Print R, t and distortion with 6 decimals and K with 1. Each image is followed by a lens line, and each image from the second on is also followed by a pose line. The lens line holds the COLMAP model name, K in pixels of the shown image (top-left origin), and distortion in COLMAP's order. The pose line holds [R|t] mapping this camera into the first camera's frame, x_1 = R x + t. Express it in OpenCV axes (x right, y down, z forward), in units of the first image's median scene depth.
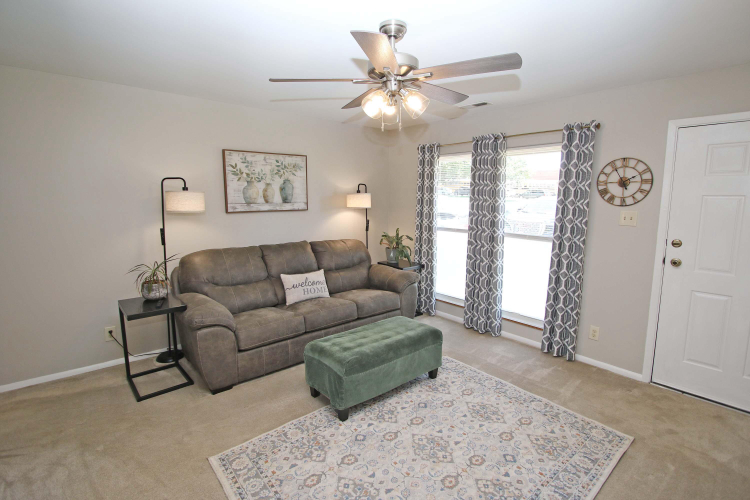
lens RADIAL K [[351.0, 0, 378.0], [0, 351.0, 243.4], [0, 0, 1]] dist [-0.039345, 0.014945]
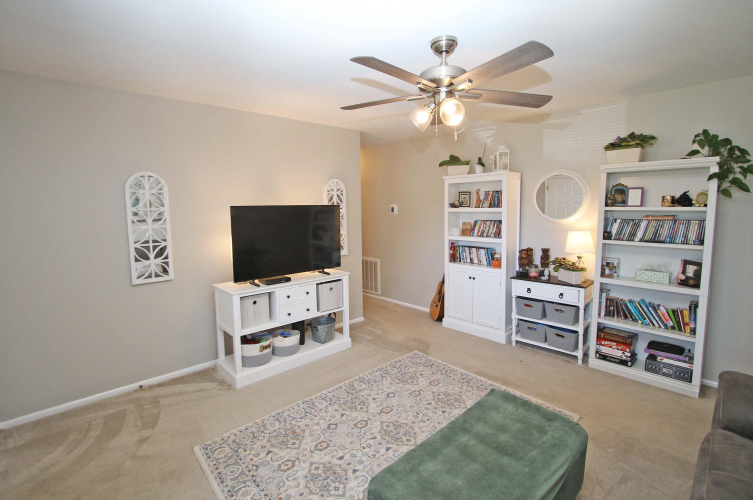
lens RADIAL K [[352.4, 0, 379.5], [0, 352.4, 243.4], [0, 0, 1]] dist [-0.039345, 0.014945]
pose [[-0.998965, 0.008293, -0.044728, 0.144400], [-0.002321, 0.972666, 0.232199, -0.140566], [0.045431, 0.232062, -0.971639, 1.080324]]
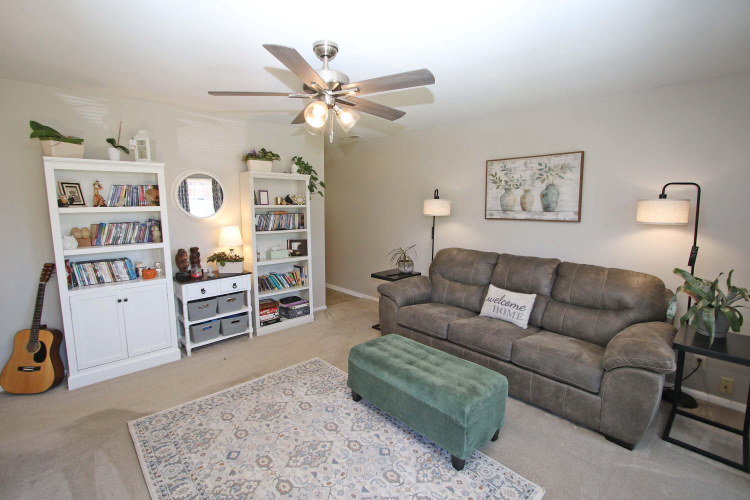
lens RADIAL K [[337.7, 0, 377.9], [0, 337.7, 246.6], [0, 0, 1]] dist [-0.022605, 0.000044]
pose [[0.059850, 0.123869, -0.990492, 0.588134], [-0.133155, 0.984394, 0.115061, -0.076367], [0.989286, 0.125003, 0.075409, 0.584440]]
